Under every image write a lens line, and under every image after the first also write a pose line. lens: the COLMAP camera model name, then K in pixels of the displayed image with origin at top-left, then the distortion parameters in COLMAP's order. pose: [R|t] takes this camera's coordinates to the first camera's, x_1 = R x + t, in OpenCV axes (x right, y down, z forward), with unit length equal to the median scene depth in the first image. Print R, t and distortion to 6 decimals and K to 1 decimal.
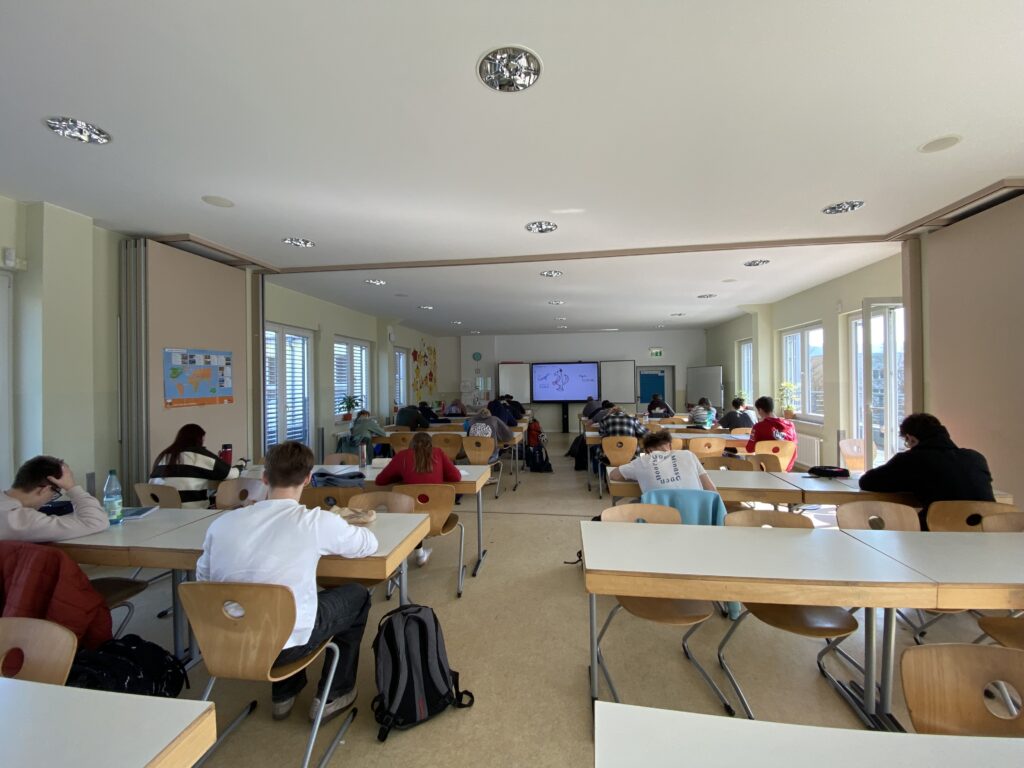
lens RADIAL K [[411.9, 0, 510.0], [0, 411.9, 380.2], [0, 0, 1]] dist [-0.004879, -0.000263]
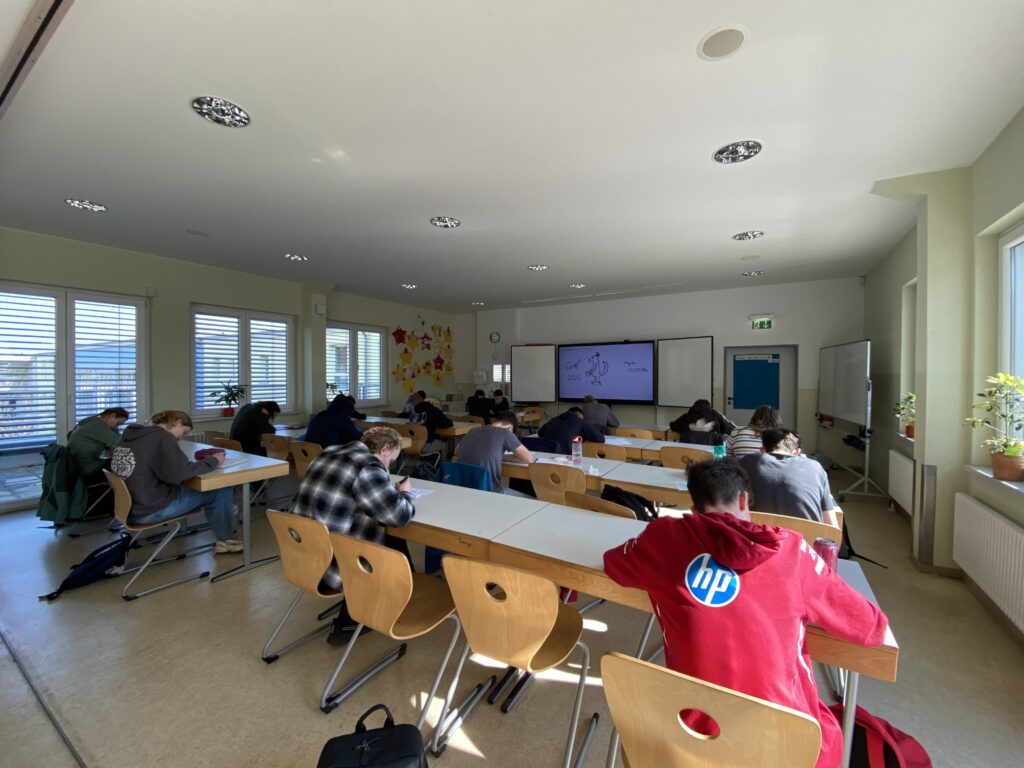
lens RADIAL K [[411.9, 0, 511.3], [0, 411.9, 386.9], [0, 0, 1]] dist [-0.004879, -0.000263]
pose [[0.921777, 0.025507, -0.386881, 0.294233], [-0.011137, 0.999164, 0.039340, 0.004614], [0.387561, -0.031954, 0.921290, 0.373509]]
